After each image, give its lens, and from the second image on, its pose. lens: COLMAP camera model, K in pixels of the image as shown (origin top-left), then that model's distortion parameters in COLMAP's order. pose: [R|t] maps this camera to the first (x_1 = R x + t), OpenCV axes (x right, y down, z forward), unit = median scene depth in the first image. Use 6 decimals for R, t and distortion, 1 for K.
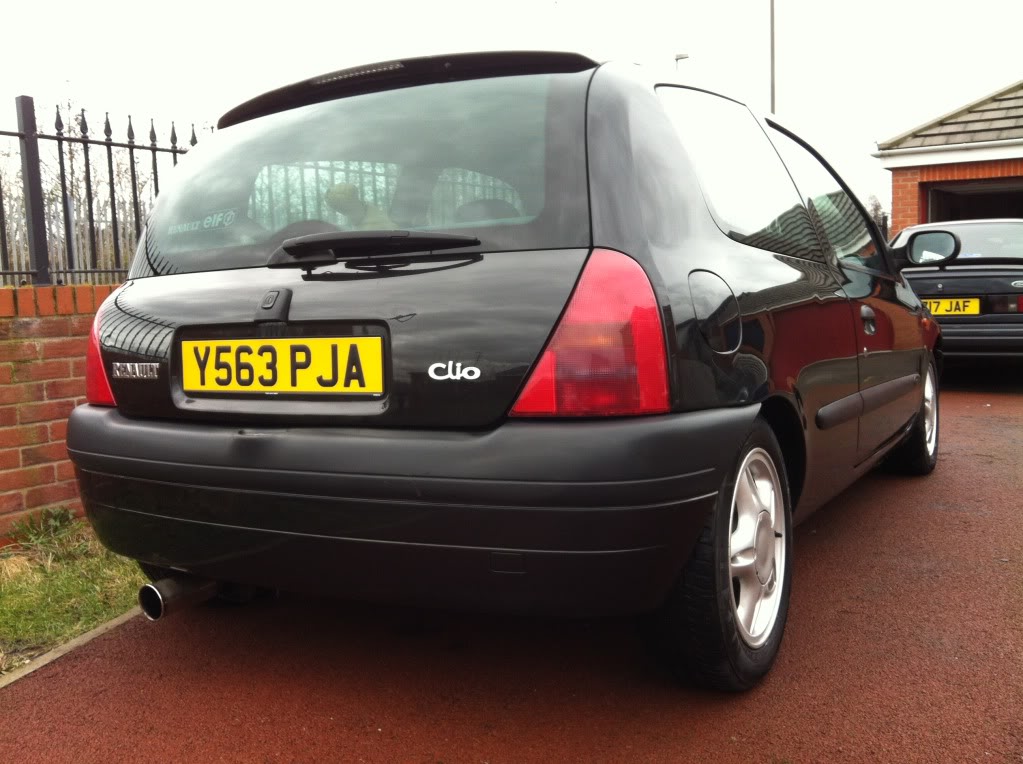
lens RADIAL K [[974.3, 0, 511.5], [0, 974.3, 382.0], [0, 0, 1]] dist [0.112646, -0.291387]
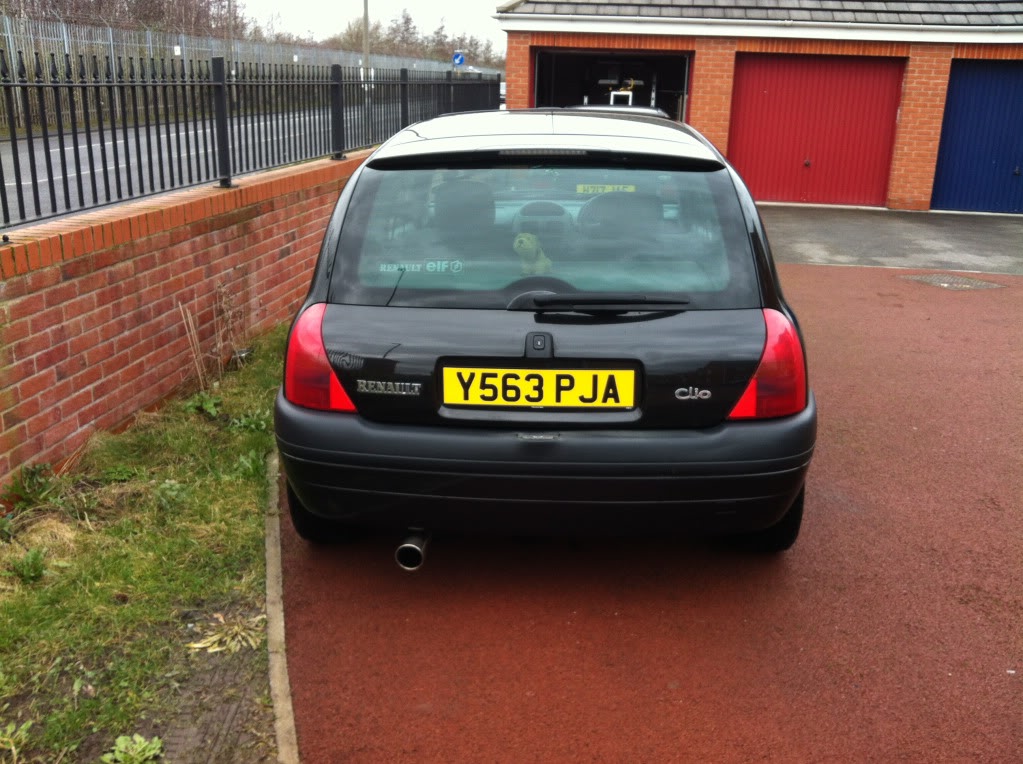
lens RADIAL K [[974.3, 0, 511.5], [0, 974.3, 382.0], [0, 0, 1]] dist [0.112646, -0.291387]
pose [[0.881761, -0.095584, 0.461910, -0.907315], [-0.000489, 0.979068, 0.203534, -0.304375], [-0.471695, -0.179695, 0.863257, -0.187435]]
